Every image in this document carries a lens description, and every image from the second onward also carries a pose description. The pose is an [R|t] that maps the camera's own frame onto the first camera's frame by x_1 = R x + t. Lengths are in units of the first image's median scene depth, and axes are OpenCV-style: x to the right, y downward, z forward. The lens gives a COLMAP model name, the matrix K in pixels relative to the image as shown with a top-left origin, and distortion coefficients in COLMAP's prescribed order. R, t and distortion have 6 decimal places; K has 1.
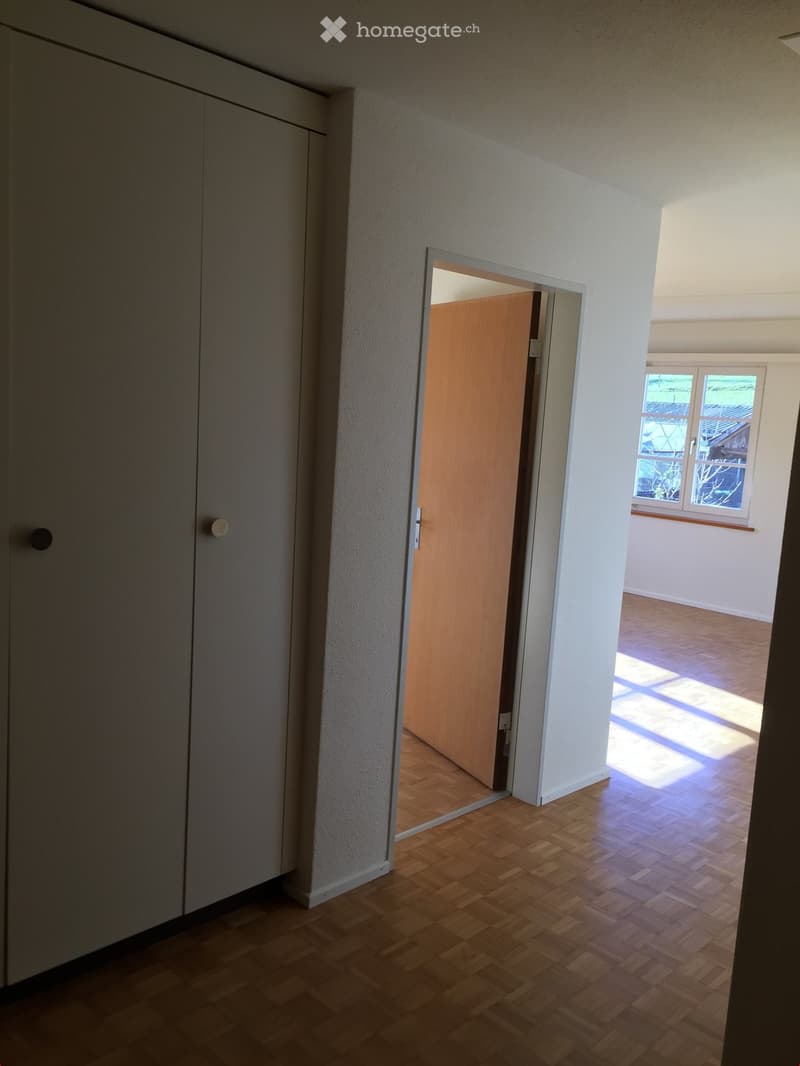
lens RADIAL K [[919.7, 0, 400.0], [0, 919.7, 533.0], [0, 0, 1]] dist [0.081948, -0.085816]
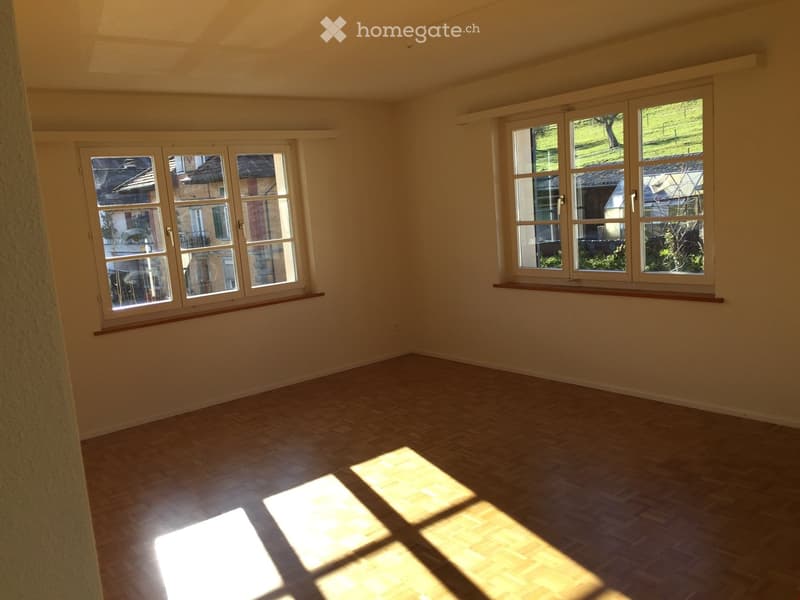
lens RADIAL K [[690.2, 0, 400.0], [0, 690.2, 300.0], [0, 0, 1]] dist [0.081948, -0.085816]
pose [[0.983685, -0.122115, -0.132103, 0.177486], [0.123939, 0.992274, 0.005643, -0.035627], [0.130393, -0.021923, 0.991220, 0.360861]]
